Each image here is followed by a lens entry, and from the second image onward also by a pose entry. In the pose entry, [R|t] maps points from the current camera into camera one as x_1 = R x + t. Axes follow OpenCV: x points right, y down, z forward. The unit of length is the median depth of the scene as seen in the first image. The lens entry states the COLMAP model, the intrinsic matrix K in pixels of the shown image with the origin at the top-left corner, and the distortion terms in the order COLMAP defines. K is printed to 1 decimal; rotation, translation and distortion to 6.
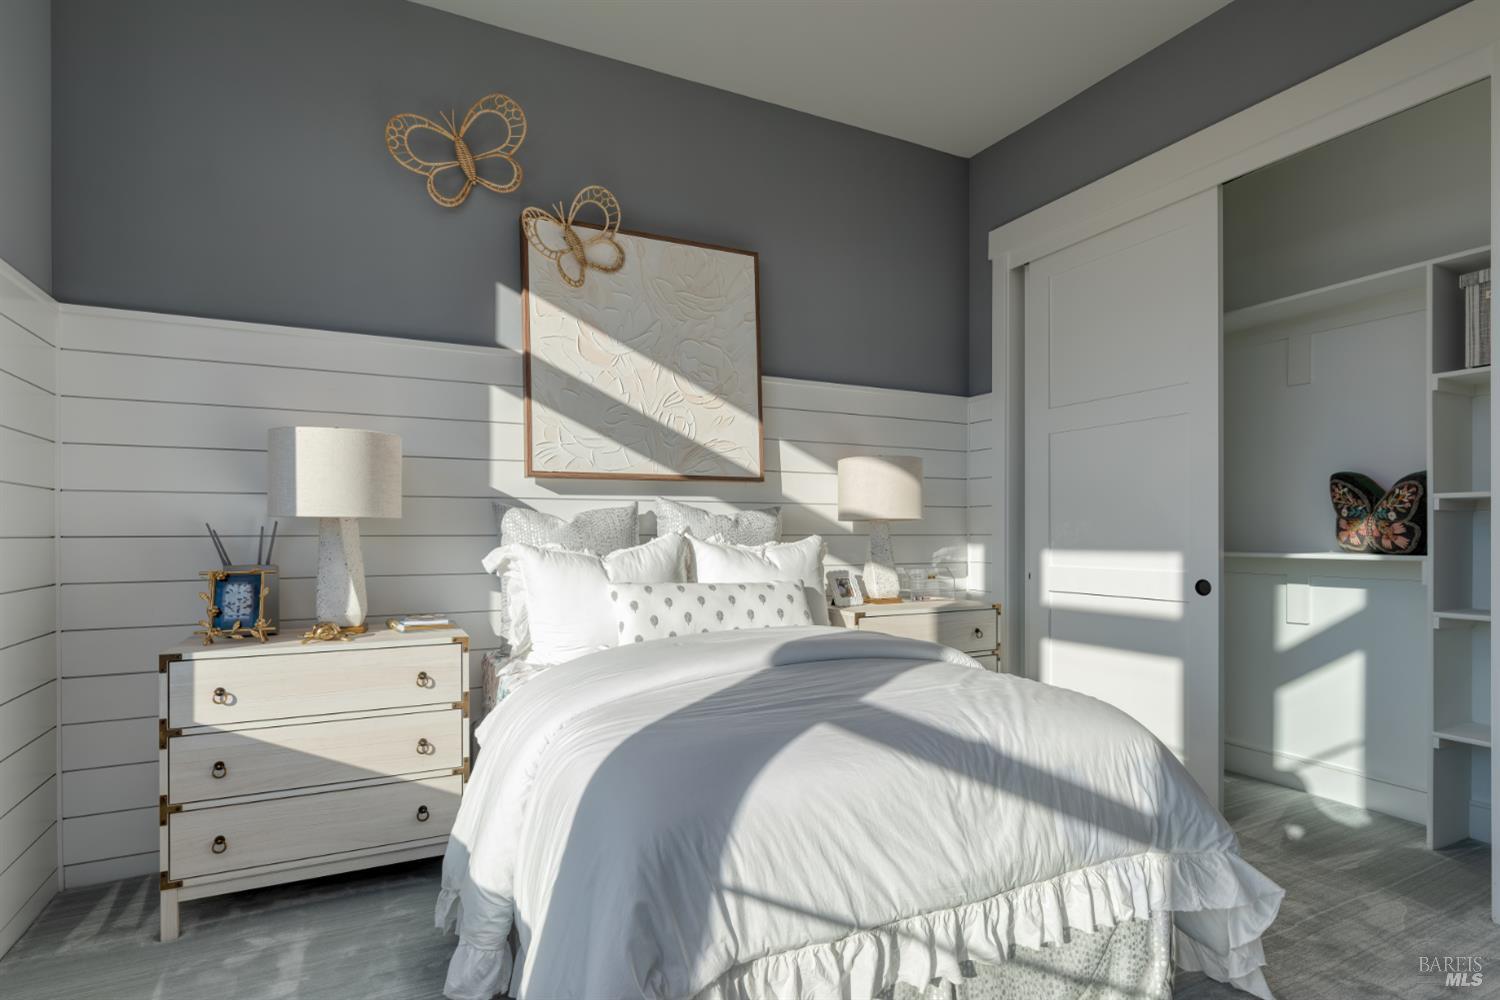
lens RADIAL K [[780.8, 0, 751.2], [0, 780.8, 526.0], [0, 0, 1]] dist [0.000619, -0.000077]
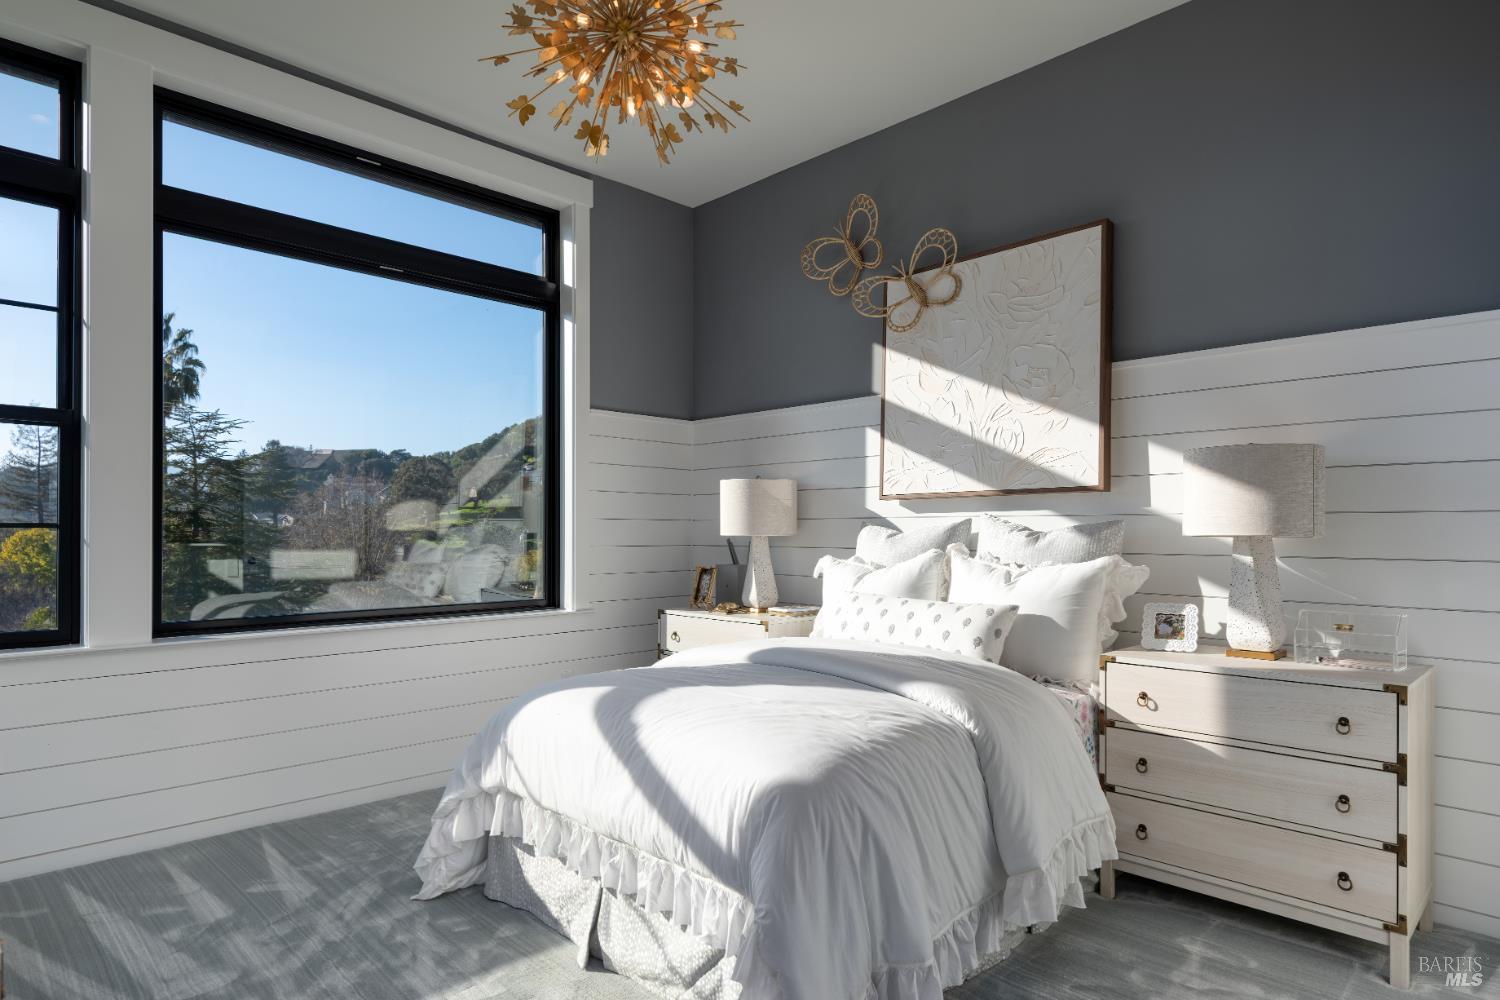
lens RADIAL K [[834.1, 0, 750.6], [0, 834.1, 534.6], [0, 0, 1]] dist [-0.004461, -0.000819]
pose [[0.307512, -0.002499, -0.951541, 0.829181], [-0.005314, 0.999976, -0.004343, -0.004270], [0.951529, 0.006393, 0.307492, 0.404333]]
